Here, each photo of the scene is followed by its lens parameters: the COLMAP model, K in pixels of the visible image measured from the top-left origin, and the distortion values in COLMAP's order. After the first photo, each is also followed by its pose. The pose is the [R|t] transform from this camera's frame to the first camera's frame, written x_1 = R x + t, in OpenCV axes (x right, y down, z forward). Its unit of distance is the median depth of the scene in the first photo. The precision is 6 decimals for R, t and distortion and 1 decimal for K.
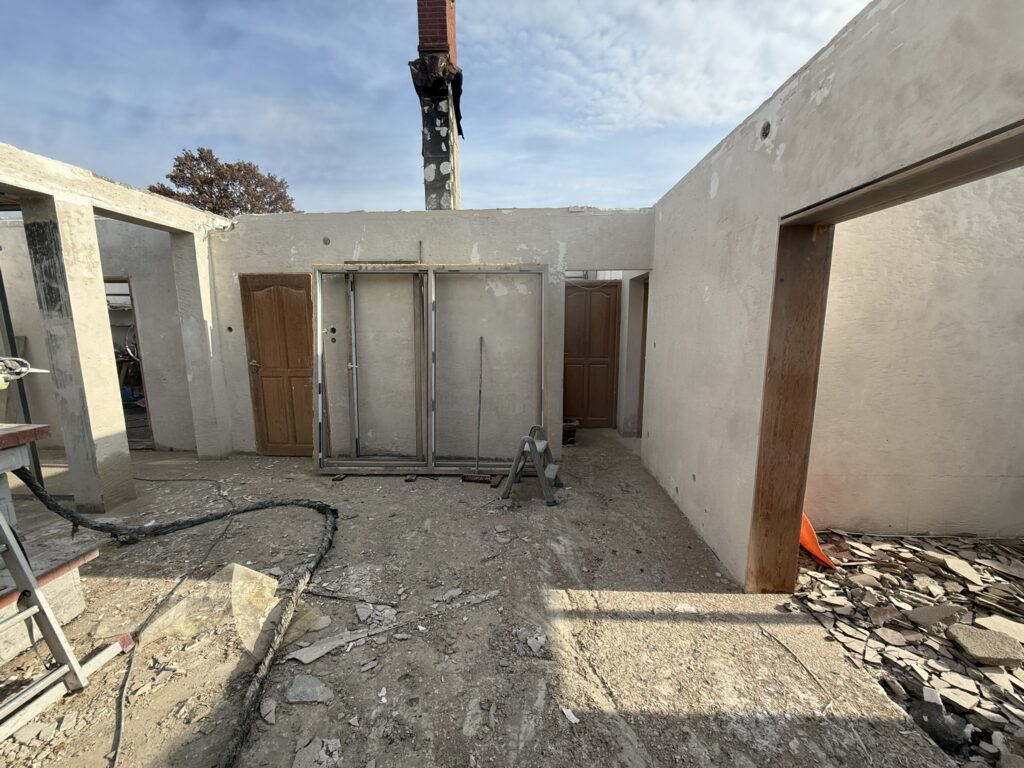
lens RADIAL K [[400.8, 0, 512.0], [0, 400.8, 384.0], [0, 0, 1]] dist [-0.001239, -0.000090]
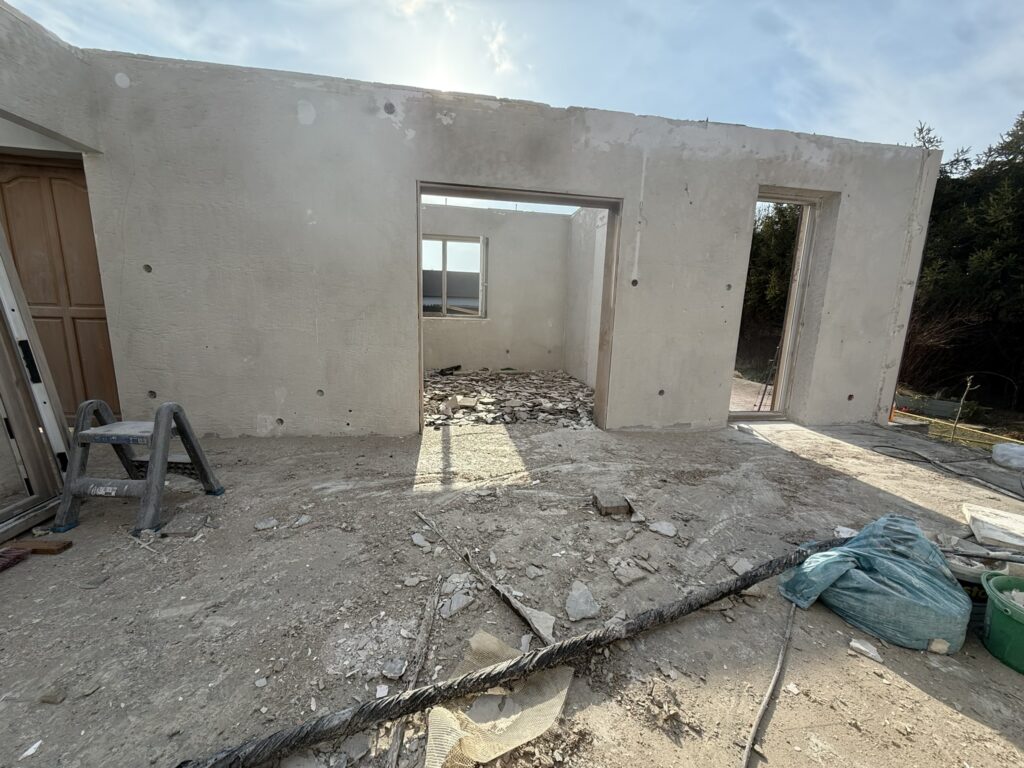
lens RADIAL K [[403.1, 0, 509.8], [0, 403.1, 383.5], [0, 0, 1]] dist [0.000180, 0.000011]
pose [[-0.186015, -0.182277, 0.965491, -1.041668], [0.118152, 0.971361, 0.206149, 0.067276], [-0.975417, 0.152421, -0.159151, 1.009004]]
